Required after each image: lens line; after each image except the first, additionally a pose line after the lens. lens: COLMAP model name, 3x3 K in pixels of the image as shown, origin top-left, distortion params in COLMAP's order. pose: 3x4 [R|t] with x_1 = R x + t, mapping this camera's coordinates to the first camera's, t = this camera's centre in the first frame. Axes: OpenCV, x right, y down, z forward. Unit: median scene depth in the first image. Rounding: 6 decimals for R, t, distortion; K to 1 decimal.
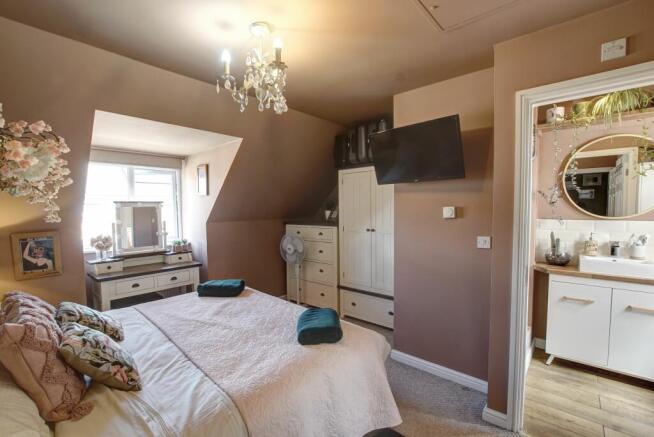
lens RADIAL K [[312.6, 0, 317.3], [0, 312.6, 227.6], [0, 0, 1]] dist [0.001204, 0.000026]
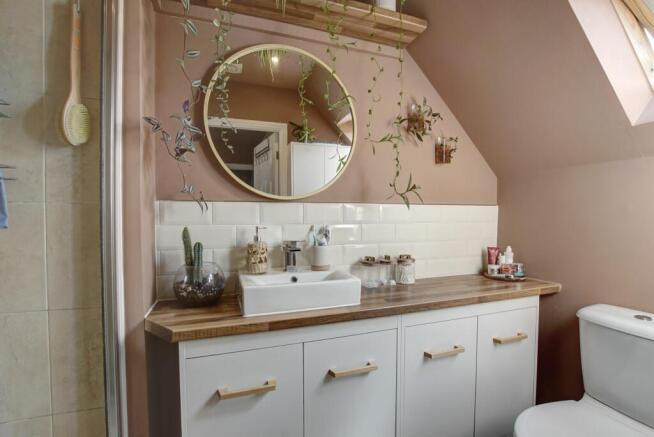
lens RADIAL K [[285.7, 0, 325.9], [0, 285.7, 222.2], [0, 0, 1]] dist [-0.027698, 0.000953]
pose [[0.515037, 0.004222, 0.857158, 0.537985], [0.061206, 0.997254, -0.041689, 0.034630], [-0.854980, 0.073935, 0.513364, 0.663818]]
